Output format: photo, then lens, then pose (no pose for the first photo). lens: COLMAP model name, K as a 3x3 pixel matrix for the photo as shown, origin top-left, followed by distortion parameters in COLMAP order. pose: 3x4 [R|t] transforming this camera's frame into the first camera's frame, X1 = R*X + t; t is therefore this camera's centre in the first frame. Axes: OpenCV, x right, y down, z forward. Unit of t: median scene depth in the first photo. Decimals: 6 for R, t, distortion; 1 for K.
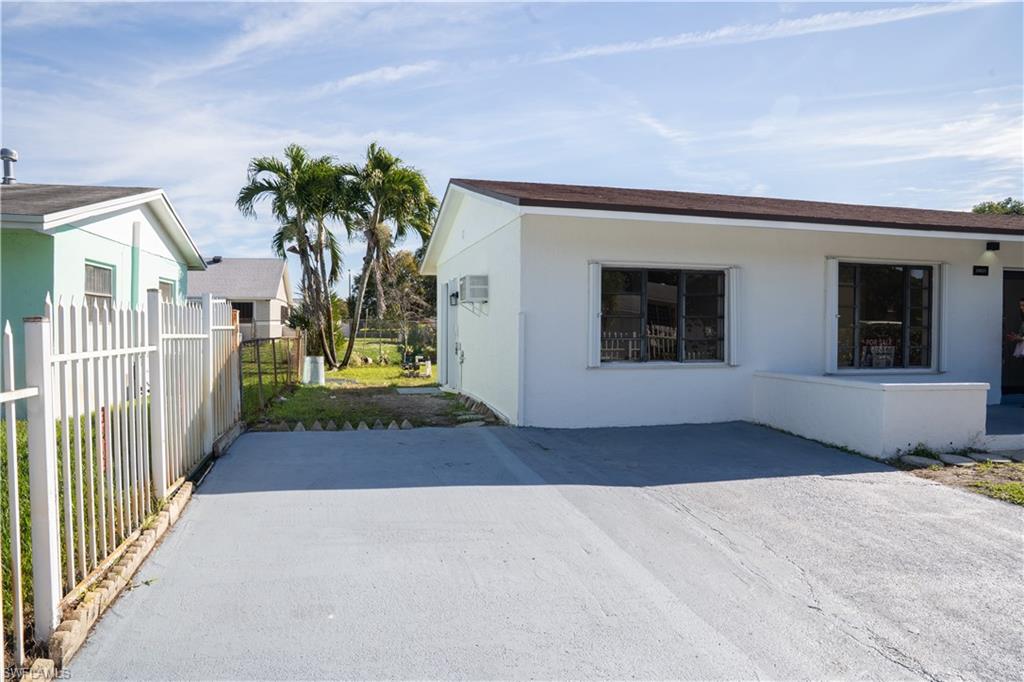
lens RADIAL K [[714.7, 0, 509.2], [0, 714.7, 339.5], [0, 0, 1]] dist [-0.123557, 0.097513]
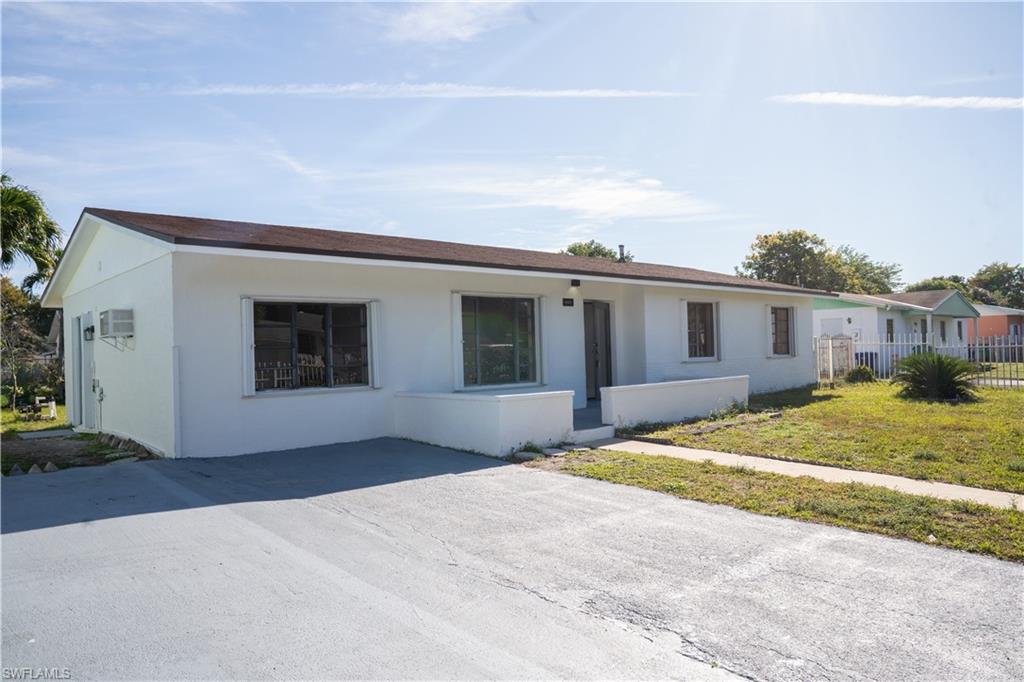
lens RADIAL K [[714.7, 0, 509.2], [0, 714.7, 339.5], [0, 0, 1]] dist [-0.123557, 0.097513]
pose [[0.877265, -0.023101, 0.479450, -0.040858], [0.041946, 0.998710, -0.028630, 0.000957], [-0.478170, 0.045227, 0.877102, -0.102039]]
